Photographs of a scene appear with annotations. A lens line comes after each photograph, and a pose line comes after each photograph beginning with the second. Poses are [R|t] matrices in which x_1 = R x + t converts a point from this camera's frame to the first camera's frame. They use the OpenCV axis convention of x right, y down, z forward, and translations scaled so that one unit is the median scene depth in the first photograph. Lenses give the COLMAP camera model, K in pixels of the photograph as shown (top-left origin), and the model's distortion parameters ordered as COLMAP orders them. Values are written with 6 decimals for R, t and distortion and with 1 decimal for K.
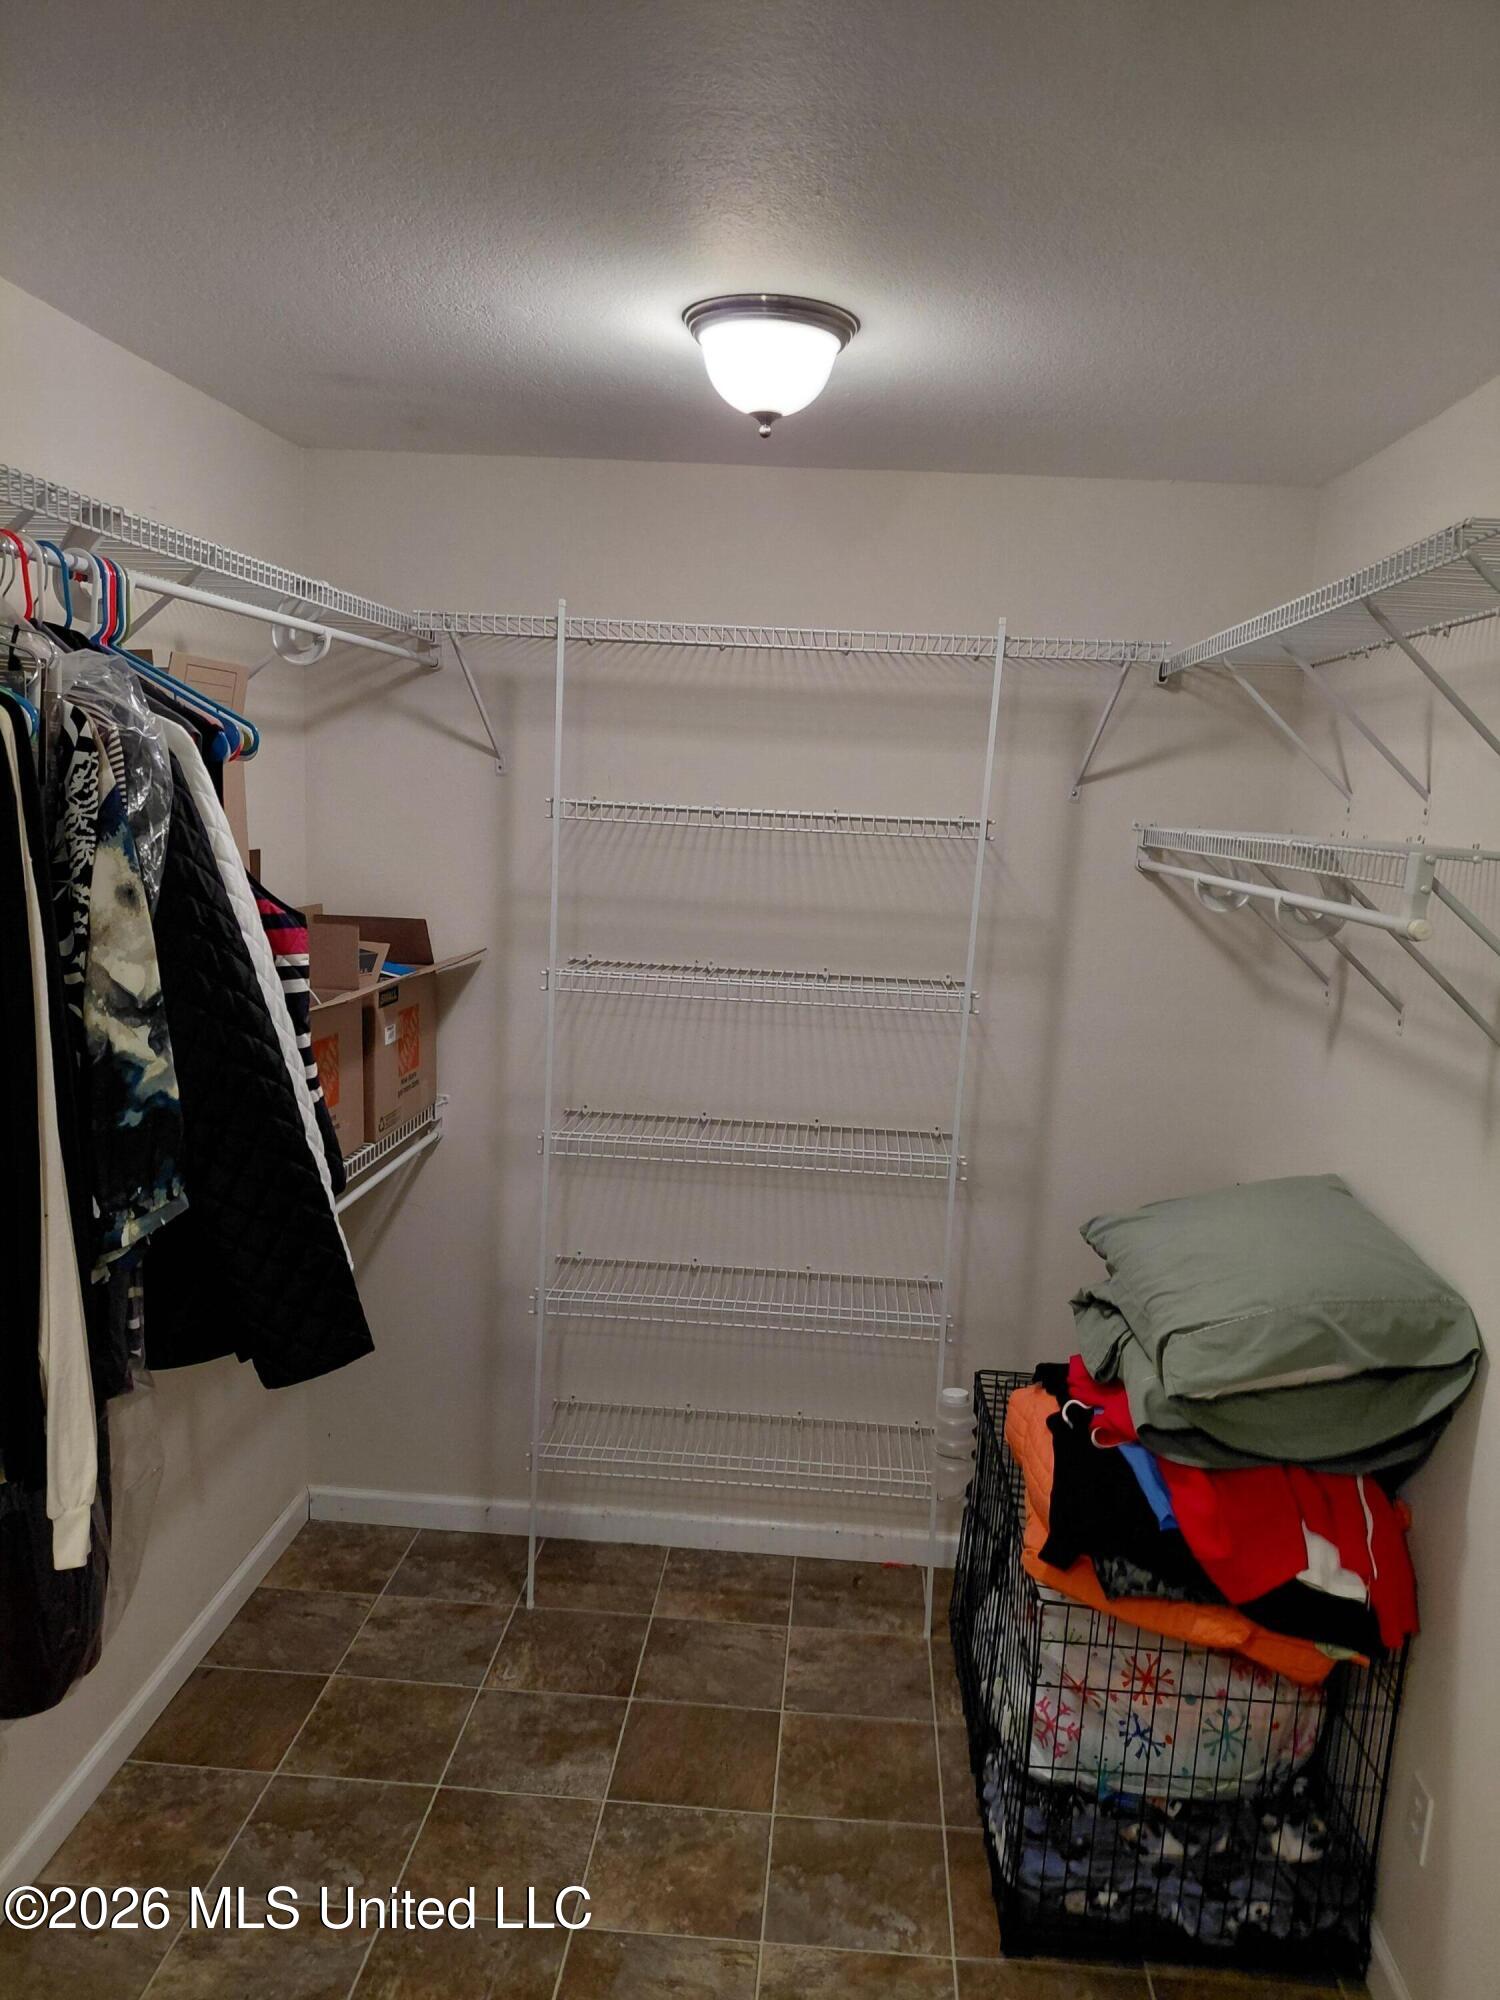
lens RADIAL K [[1487.6, 0, 750.0], [0, 1487.6, 1000.0], [0, 0, 1]] dist [0.059853, -0.118206]
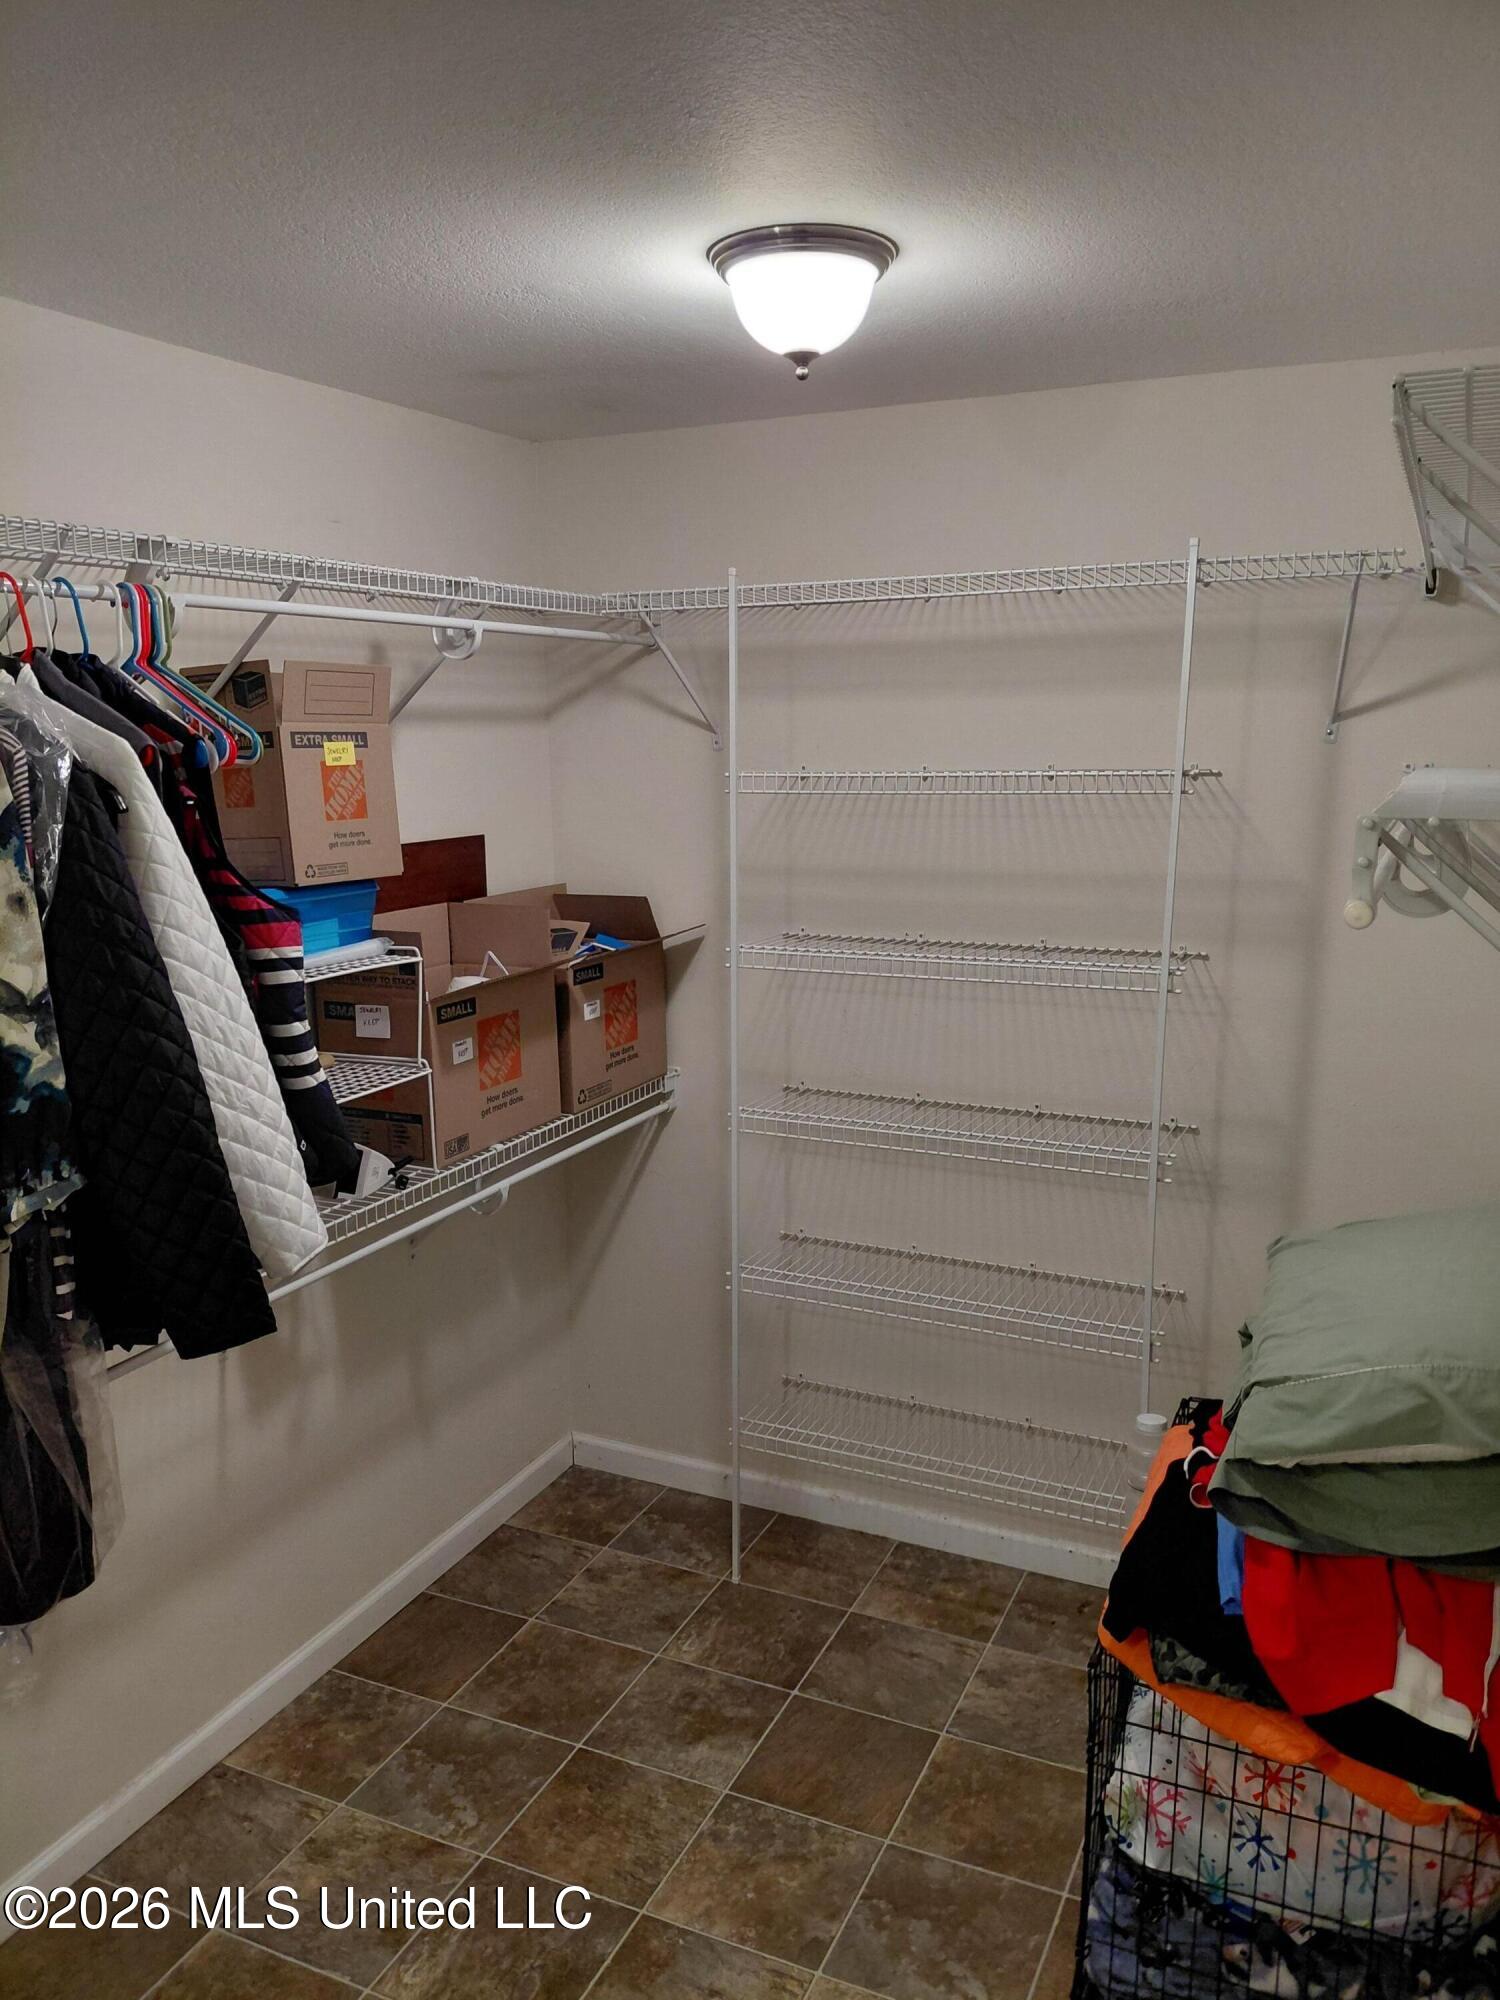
lens RADIAL K [[1488.8, 0, 747.8], [0, 1488.8, 991.8], [0, 0, 1]] dist [0.064314, -0.114632]
pose [[0.929670, 0.005958, -0.368346, 0.259689], [0.003493, 0.999682, 0.024986, -0.016106], [0.368378, -0.024516, 0.929353, 0.091528]]
